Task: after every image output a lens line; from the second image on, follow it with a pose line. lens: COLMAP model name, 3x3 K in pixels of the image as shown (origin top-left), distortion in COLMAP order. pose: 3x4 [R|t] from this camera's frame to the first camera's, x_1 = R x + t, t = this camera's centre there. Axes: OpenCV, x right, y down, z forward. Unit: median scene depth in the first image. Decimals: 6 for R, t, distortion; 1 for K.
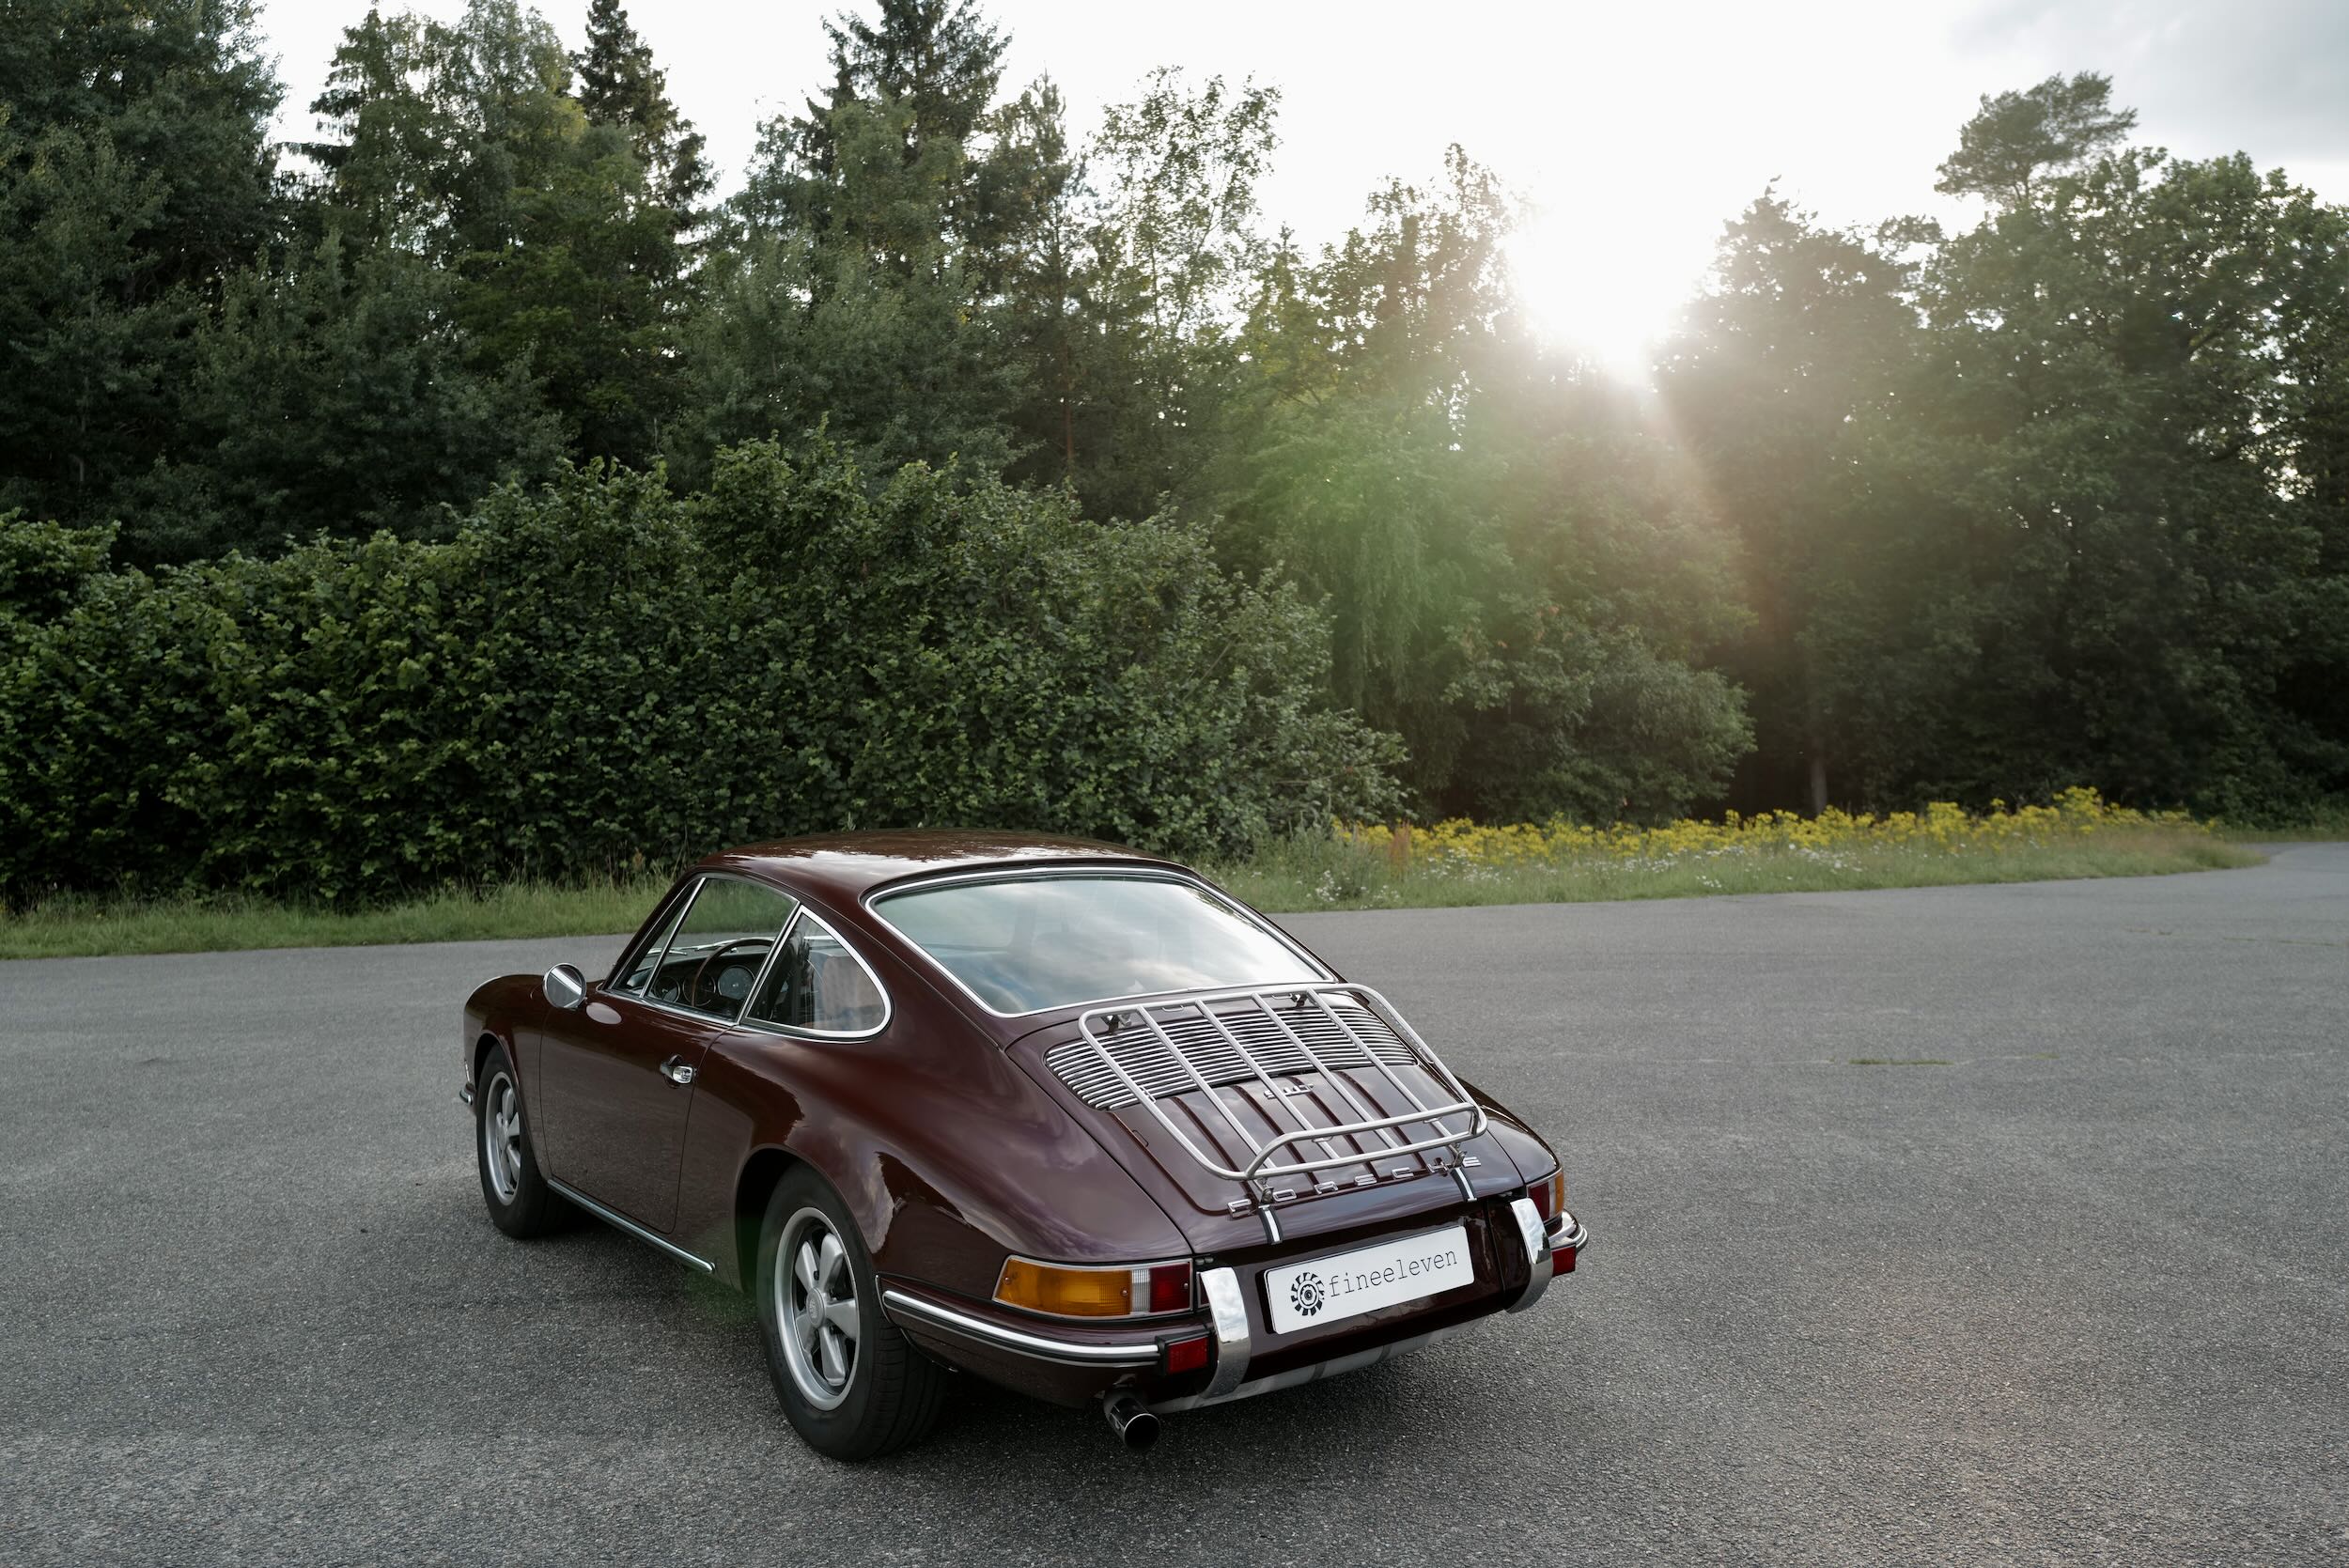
lens RADIAL K [[1768.3, 0, 1180.6], [0, 1768.3, 774.8], [0, 0, 1]] dist [-0.010871, 0.008307]
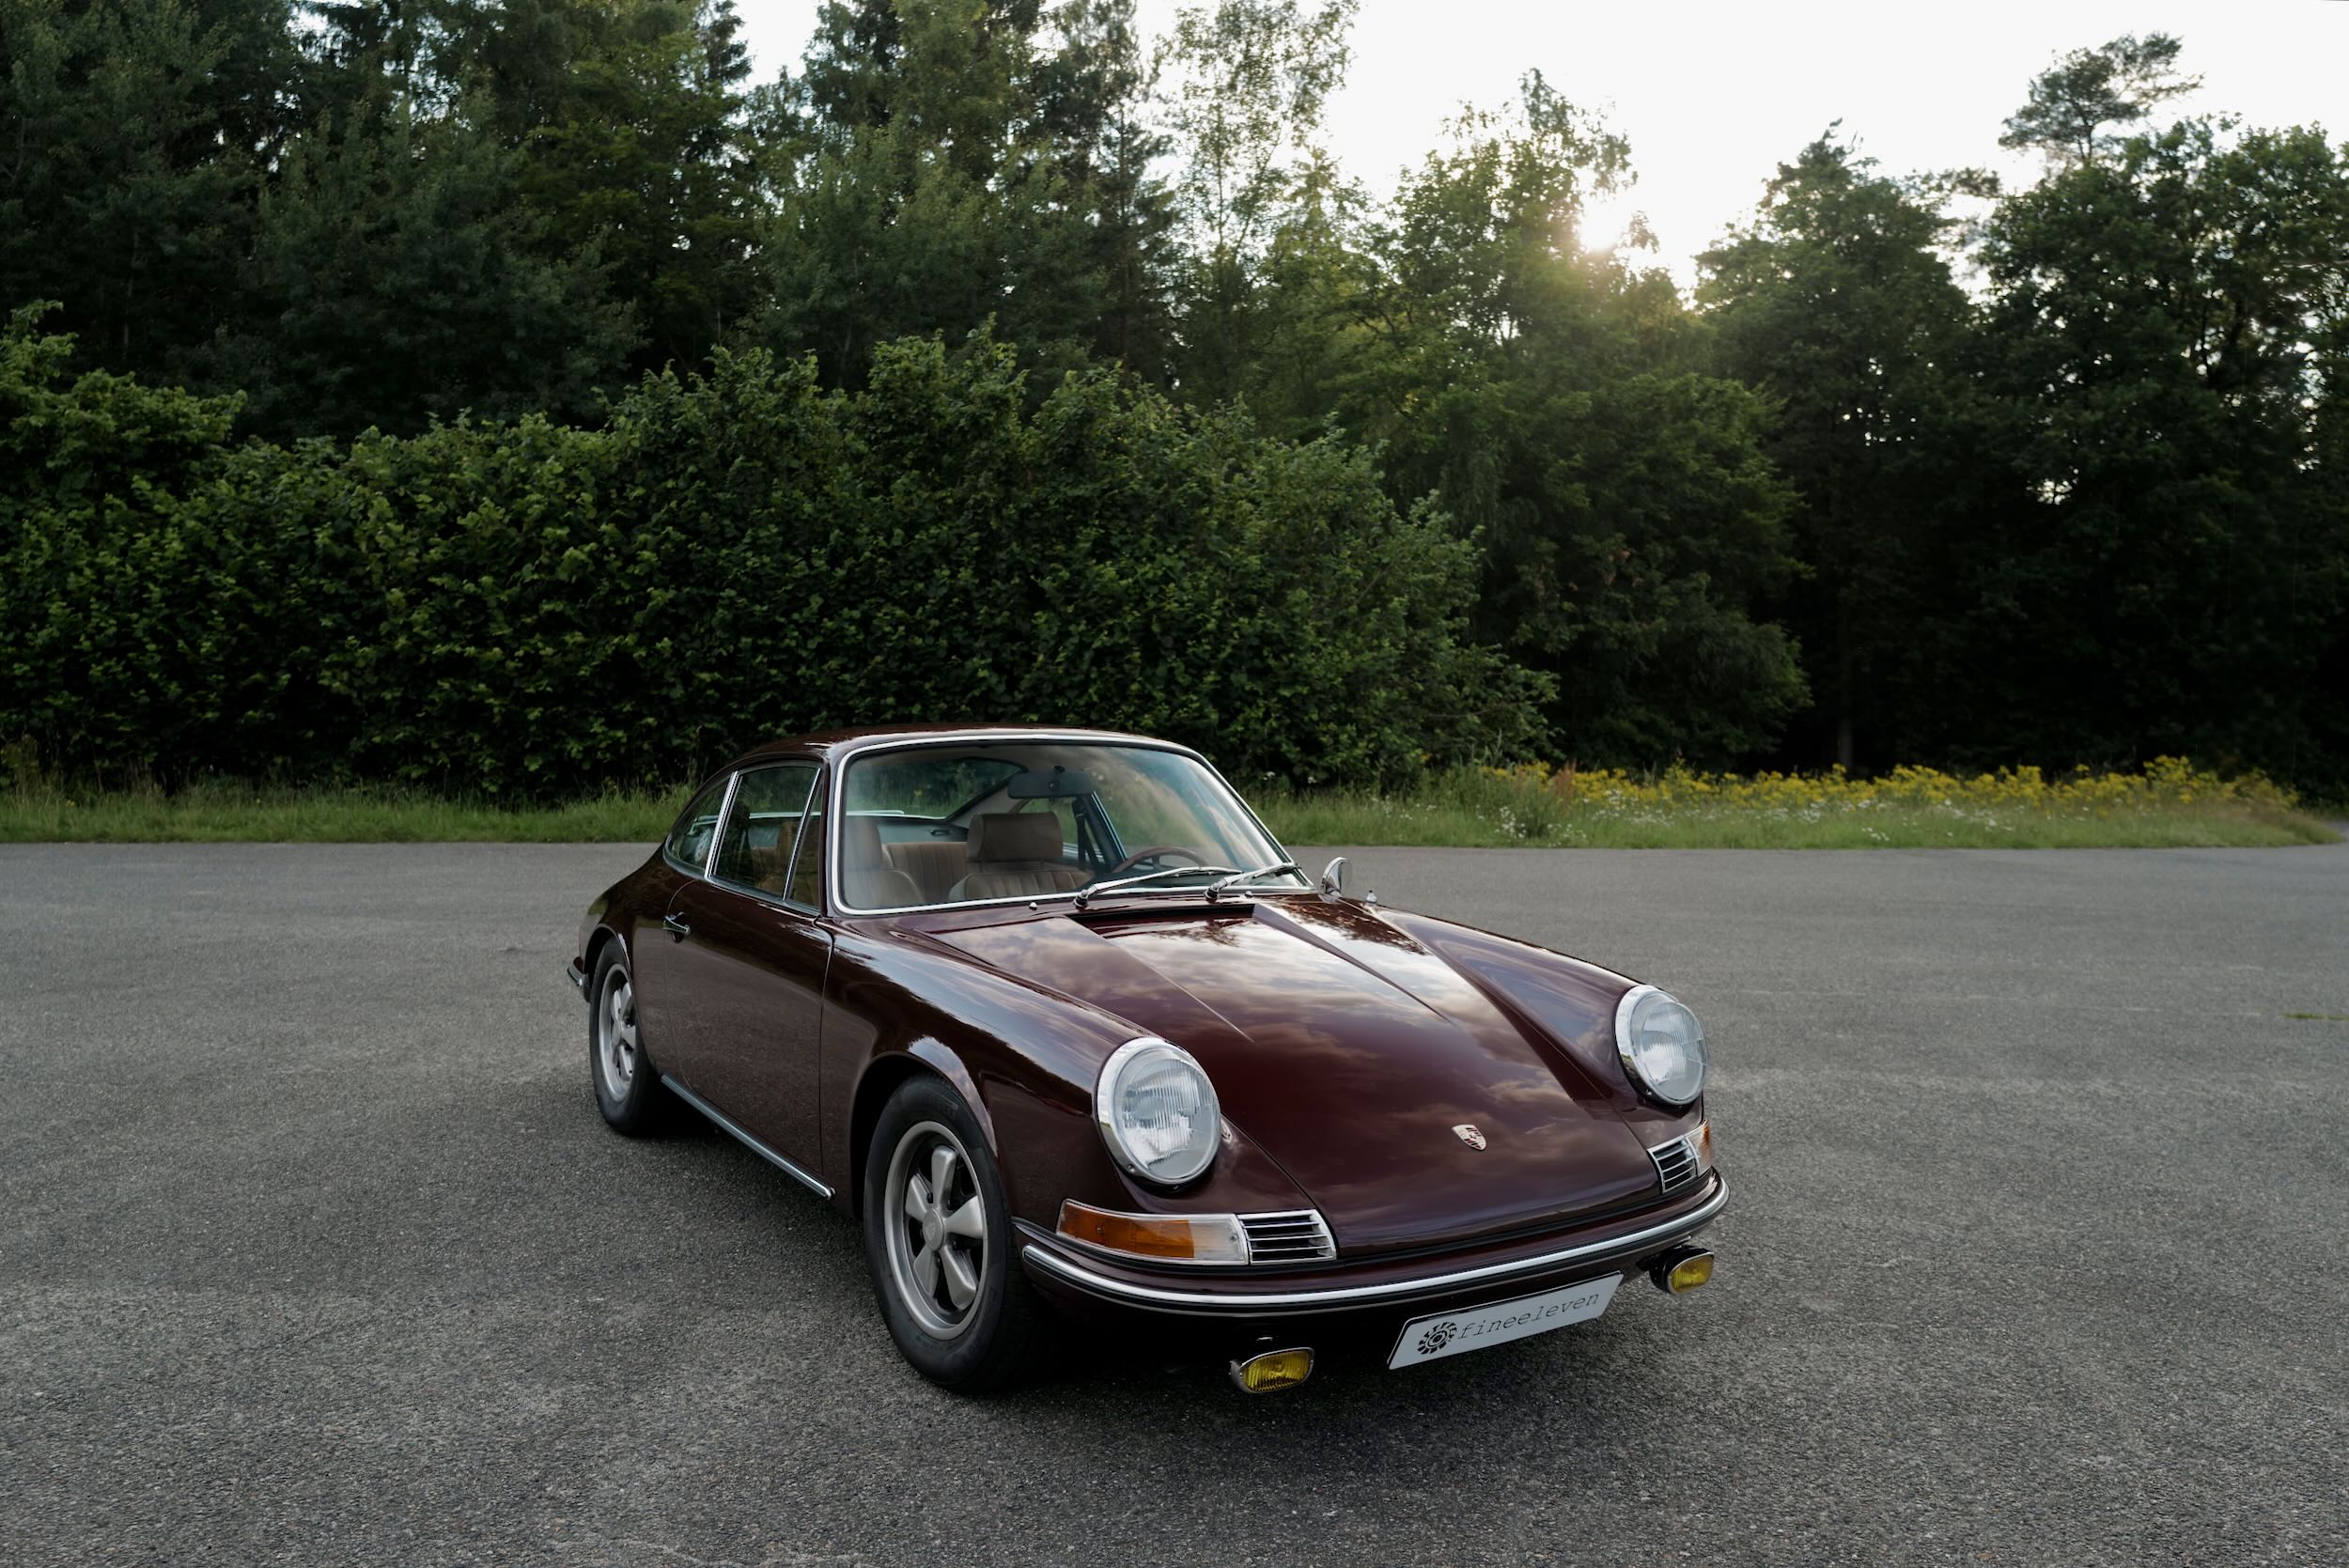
lens RADIAL K [[1800.7, 0, 1182.1], [0, 1800.7, 780.2], [0, 0, 1]] dist [-0.009753, 0.003202]
pose [[0.998642, 0.042042, 0.030760, -0.118897], [-0.043245, 0.998281, 0.039552, 0.006851], [-0.029044, -0.040829, 0.998744, 0.003429]]
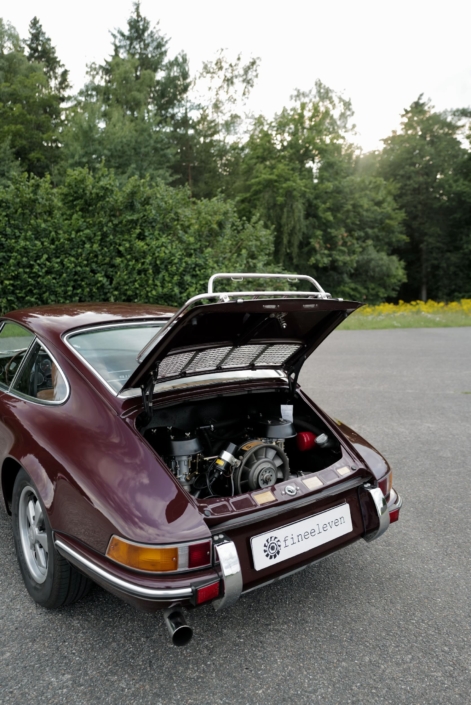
lens RADIAL K [[539.5, 0, 237.2], [0, 539.5, 349.5], [0, 0, 1]] dist [-0.009880, 0.007430]
pose [[0.999596, 0.015064, 0.024115, 0.002718], [-0.017752, 0.993157, 0.115434, 0.001859], [-0.022211, -0.115816, 0.993022, 0.074797]]
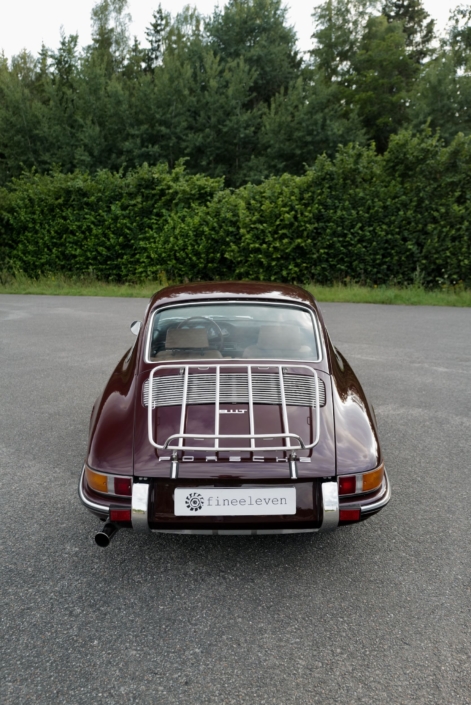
lens RADIAL K [[540.5, 0, 226.0], [0, 540.5, 361.8], [0, 0, 1]] dist [-0.009753, 0.003202]
pose [[0.804691, 0.131136, -0.579031, 0.082472], [-0.008870, 0.977847, 0.209131, -0.005043], [0.593628, -0.163149, 0.788028, 0.085541]]
